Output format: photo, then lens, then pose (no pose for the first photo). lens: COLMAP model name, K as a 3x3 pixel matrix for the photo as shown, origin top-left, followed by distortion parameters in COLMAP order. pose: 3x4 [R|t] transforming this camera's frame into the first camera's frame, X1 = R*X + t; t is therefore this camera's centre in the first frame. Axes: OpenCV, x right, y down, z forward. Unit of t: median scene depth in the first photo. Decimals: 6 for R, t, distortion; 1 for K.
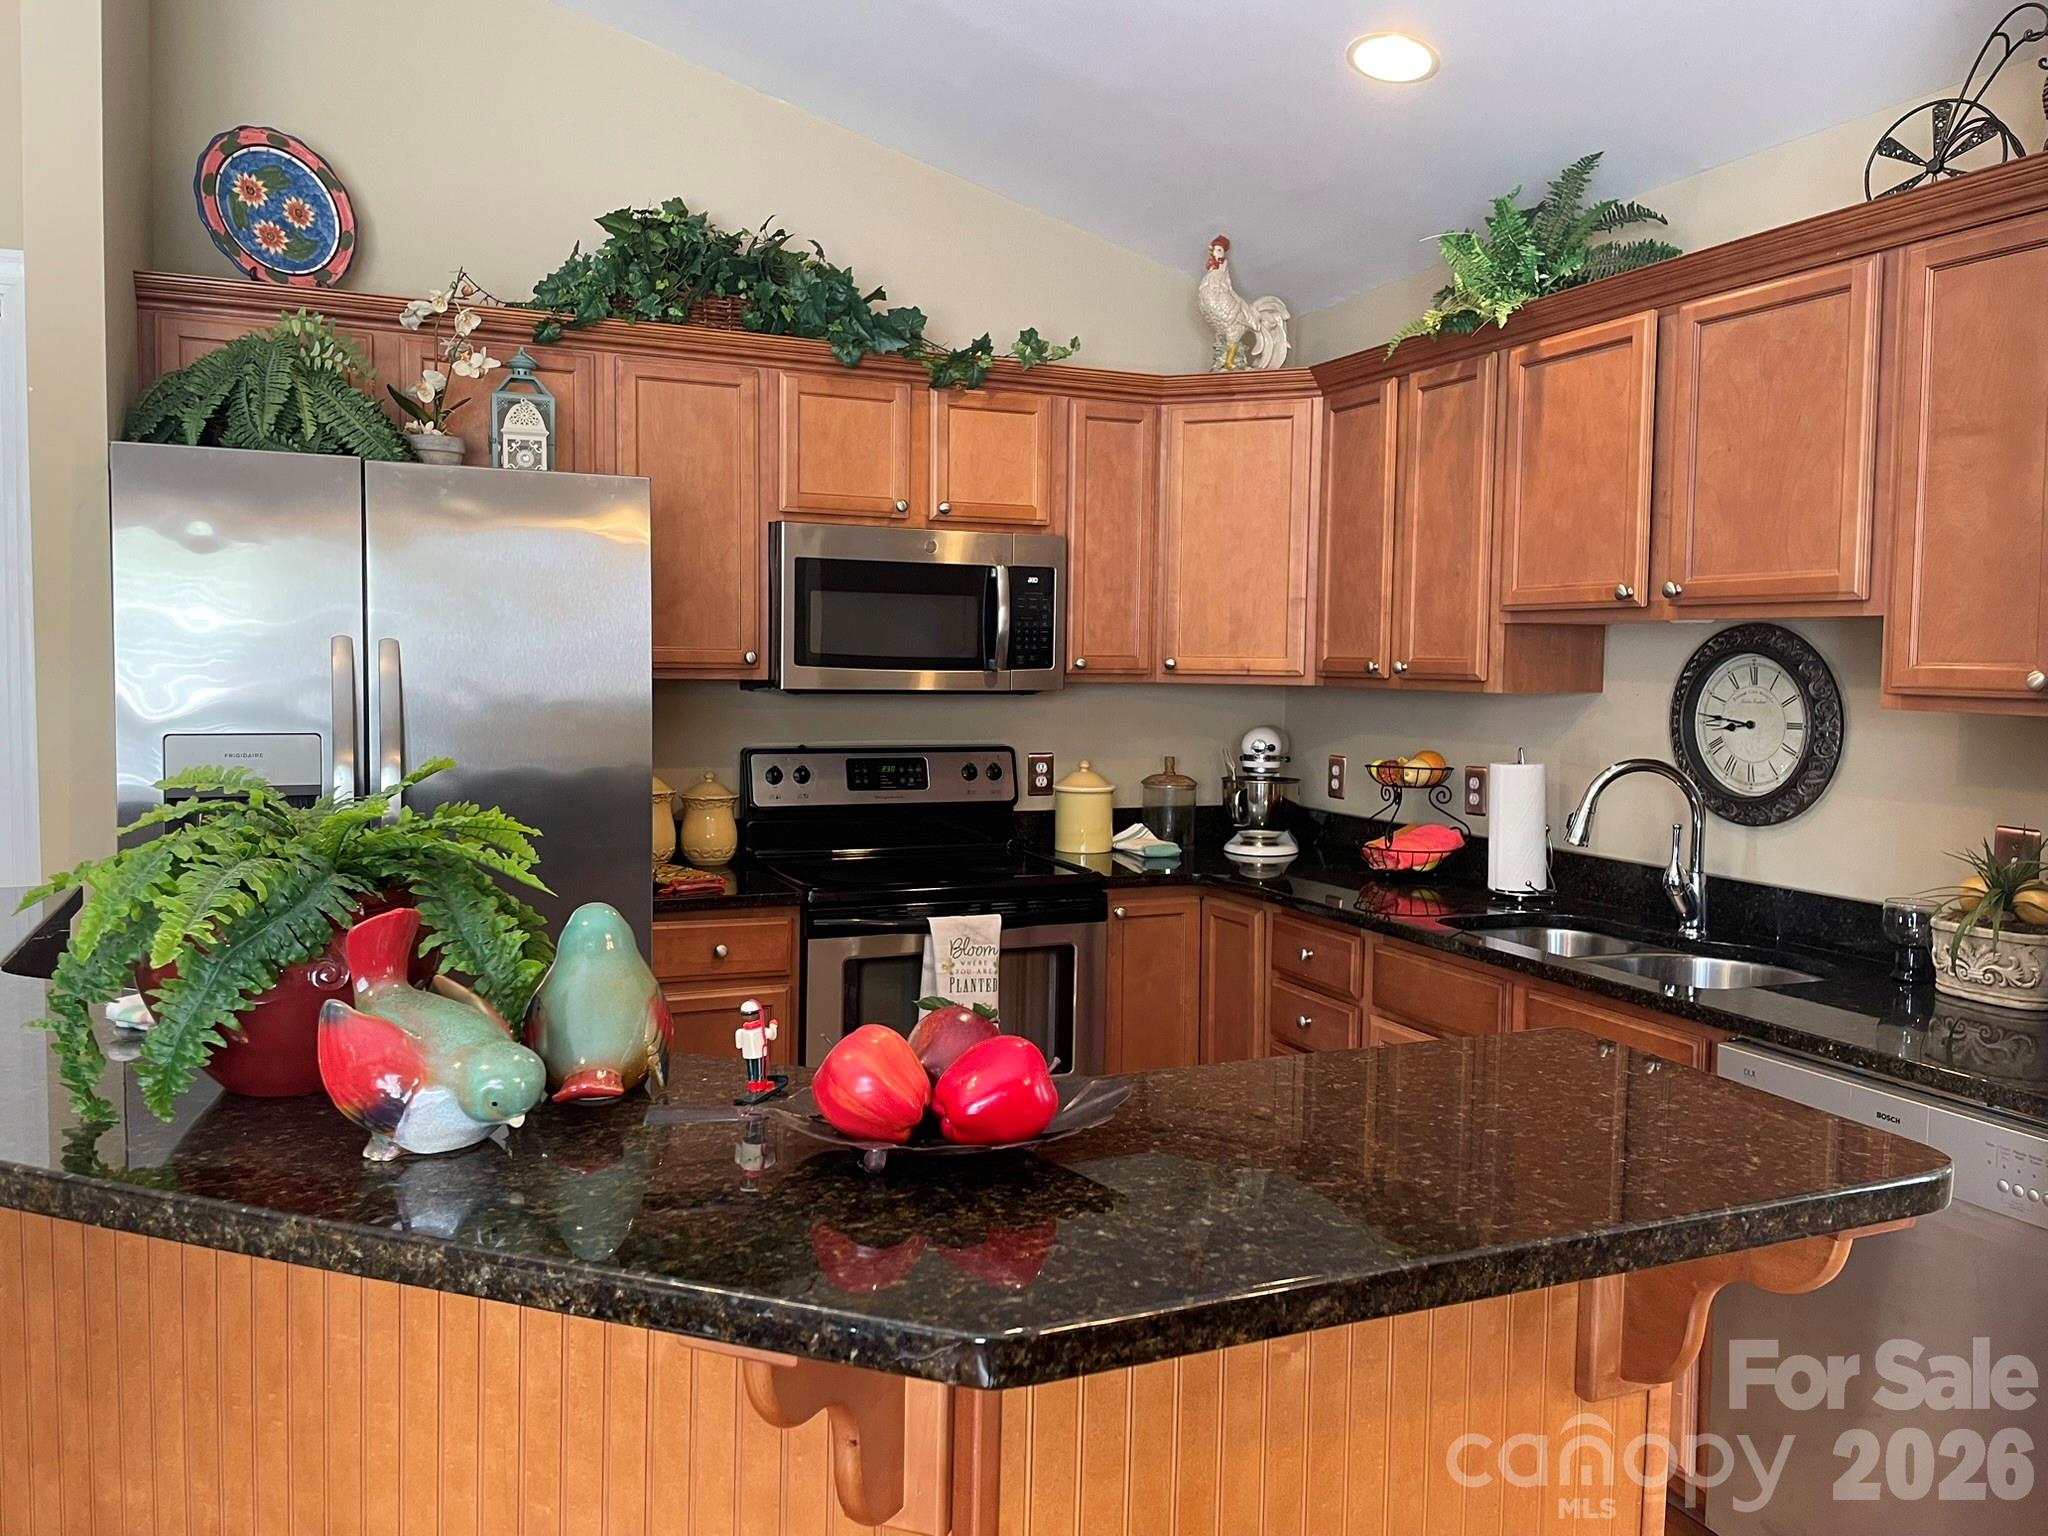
lens RADIAL K [[1538.9, 0, 1026.4], [0, 1538.9, 746.7], [0, 0, 1]] dist [0.099918, -0.146312]
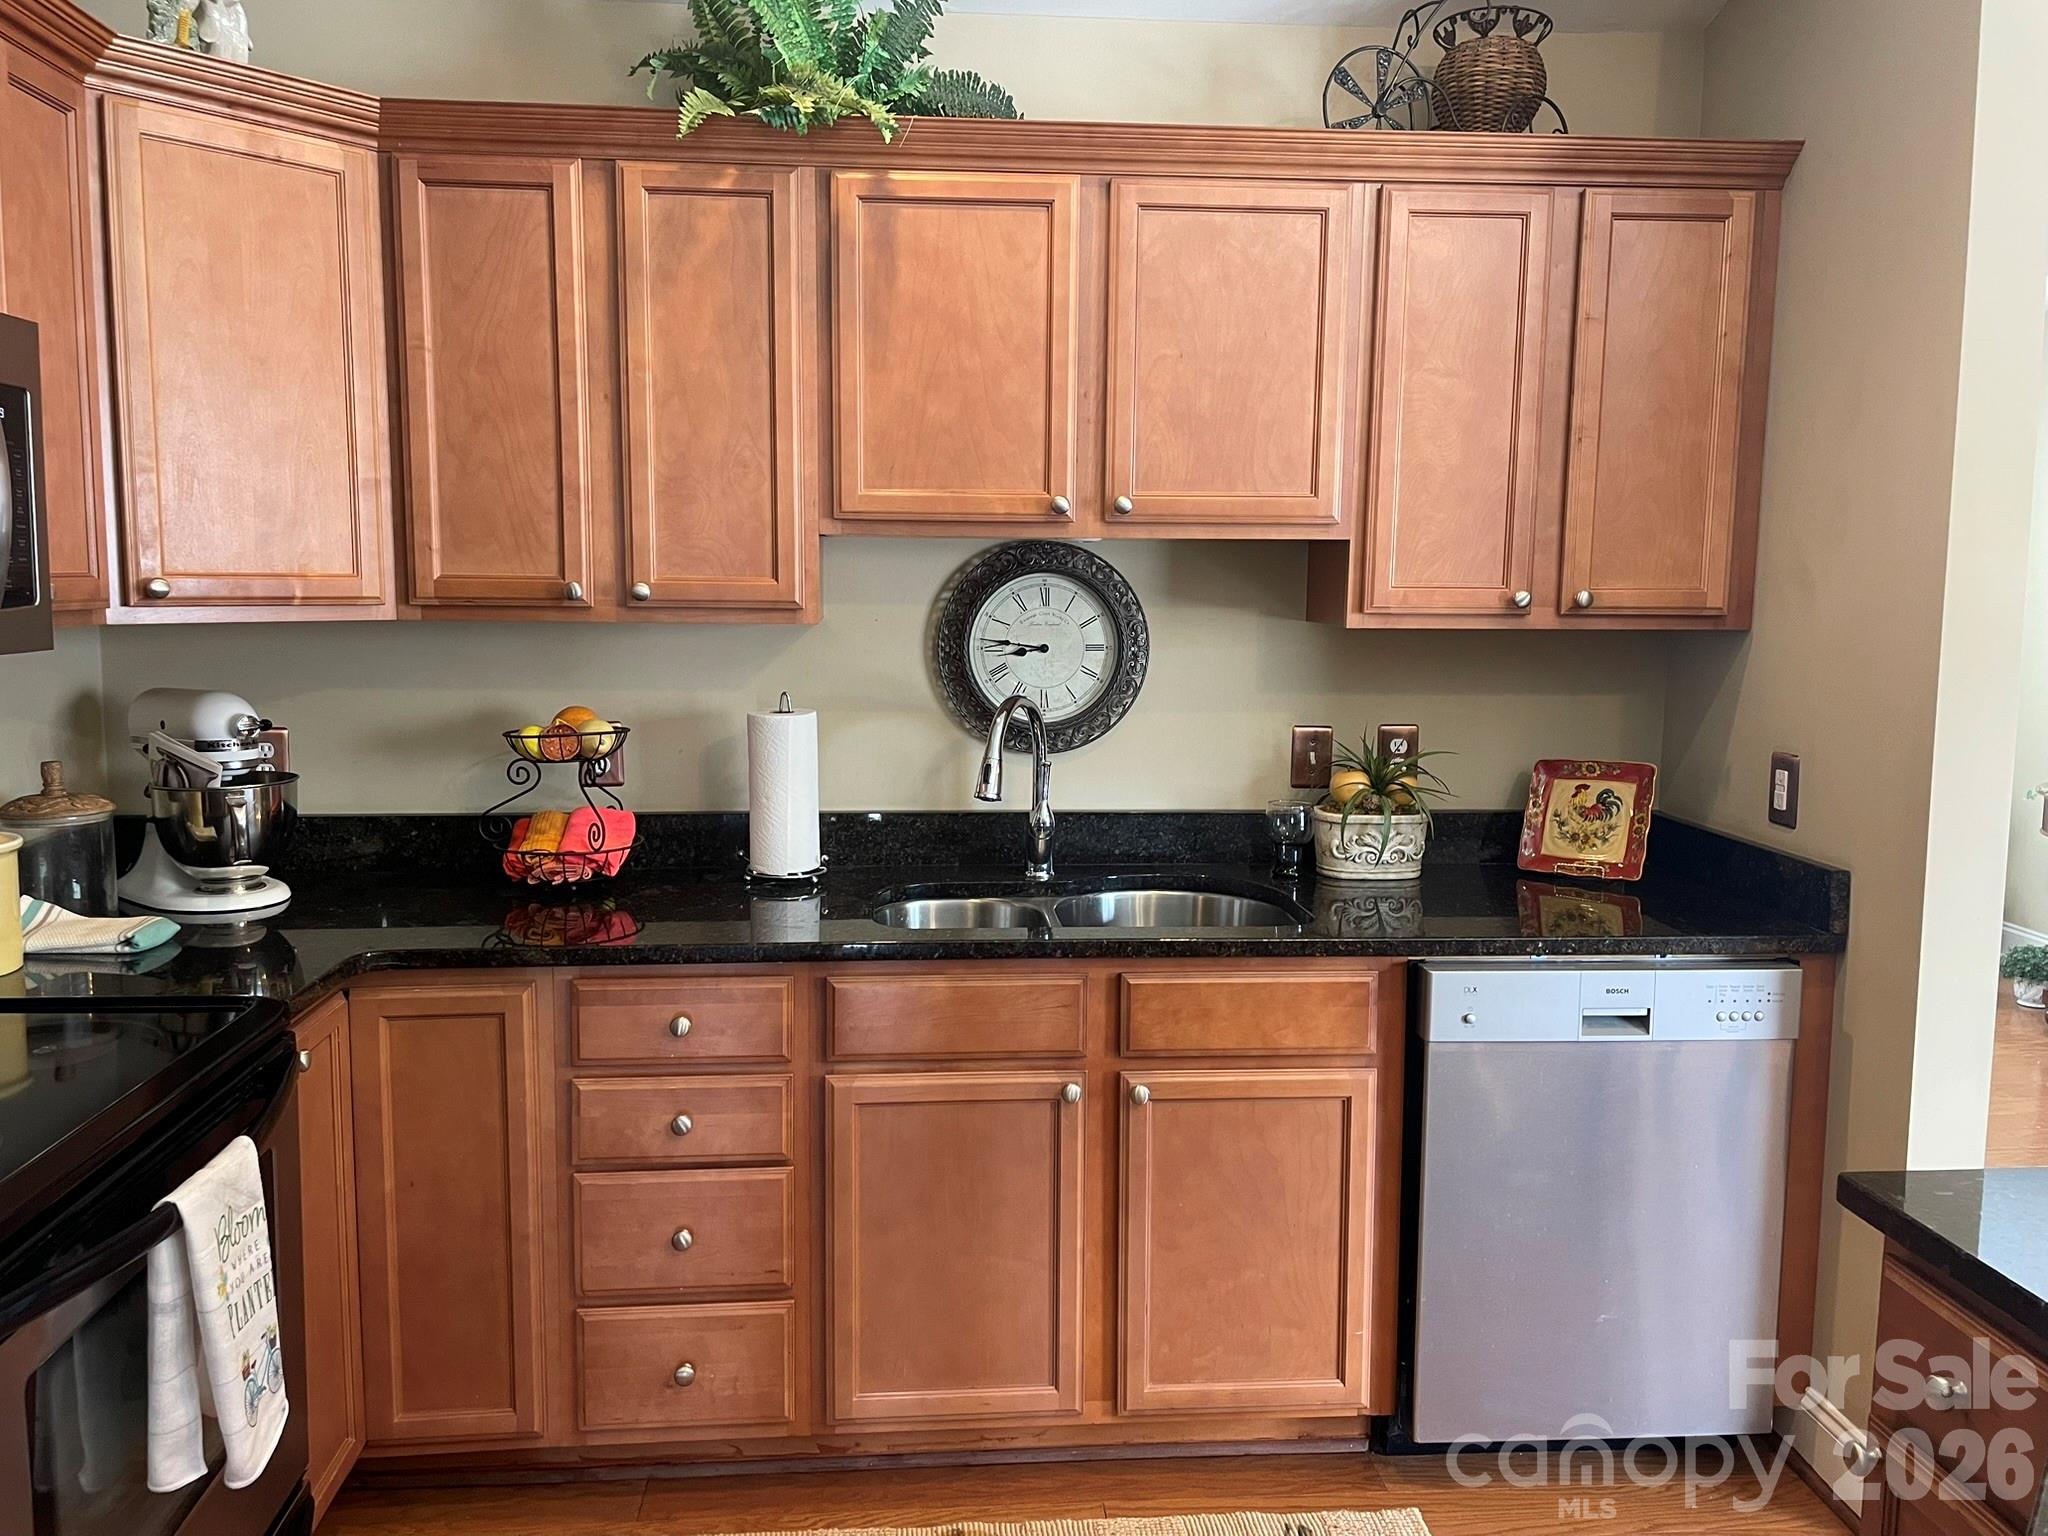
lens RADIAL K [[1538.9, 0, 1026.4], [0, 1538.9, 746.7], [0, 0, 1]] dist [0.099918, -0.146312]
pose [[0.325093, -0.114789, 0.938689, -0.416906], [0.052056, 0.993273, 0.103435, -0.050786], [-0.944248, 0.015239, 0.328882, 0.684575]]
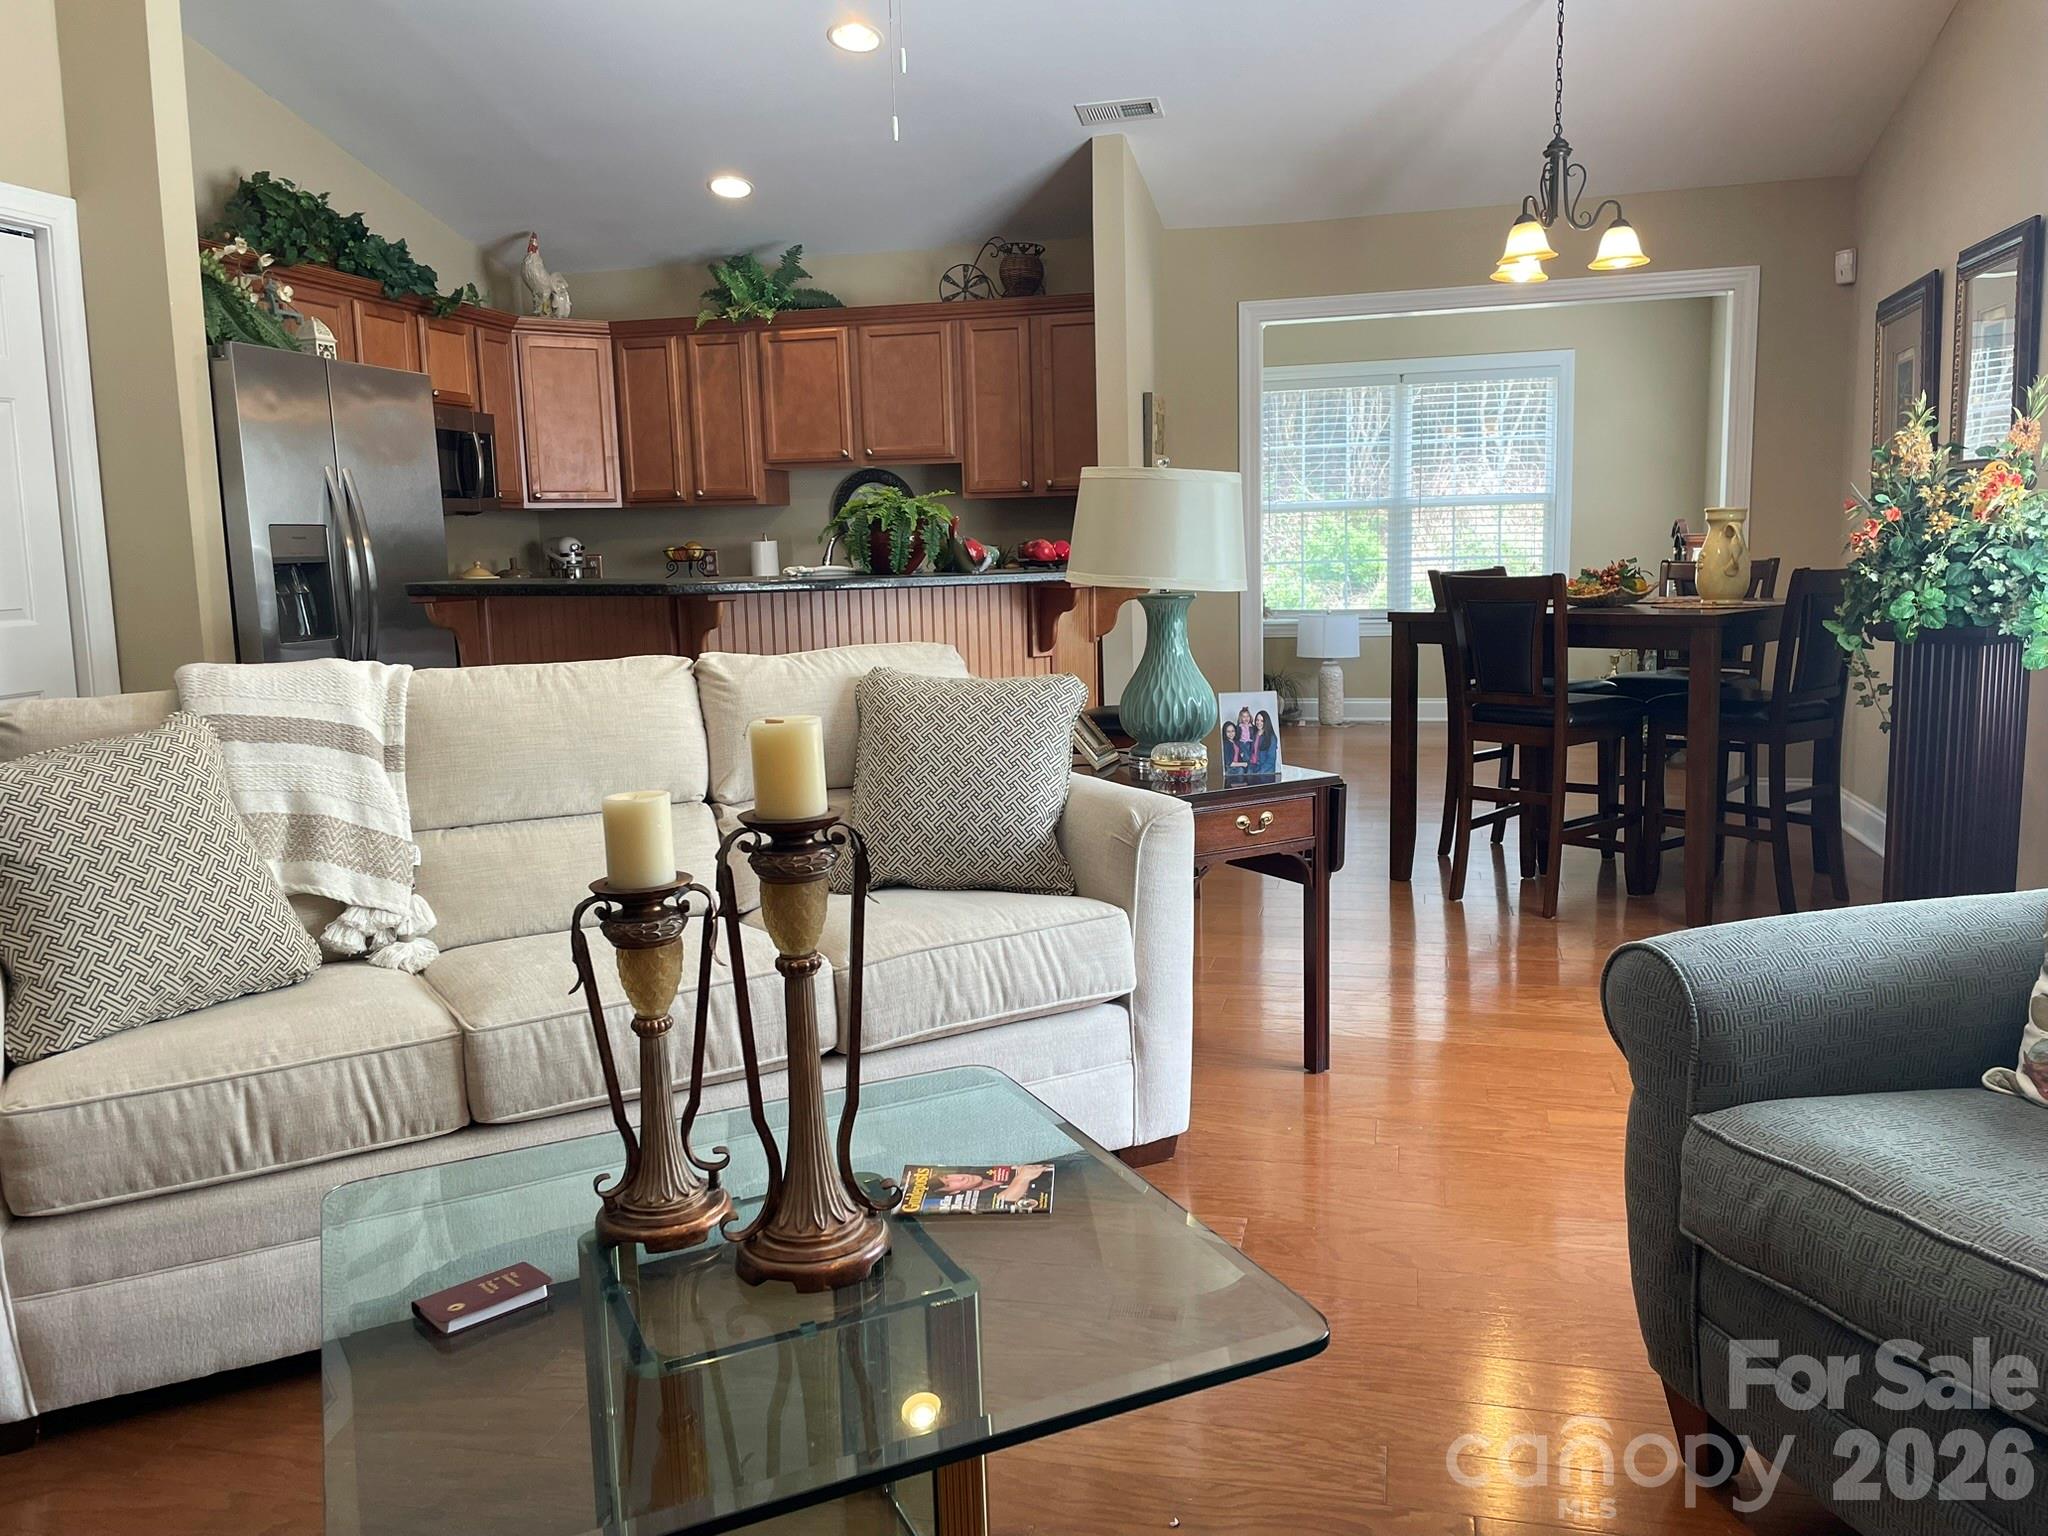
lens RADIAL K [[1544.8, 0, 1034.9], [0, 1544.8, 743.5], [0, 0, 1]] dist [0.103394, -0.133729]
pose [[0.598014, -0.135000, 0.790034, -1.197411], [0.082268, 0.990845, 0.107042, 0.092882], [-0.797252, 0.000983, 0.603646, -0.537785]]
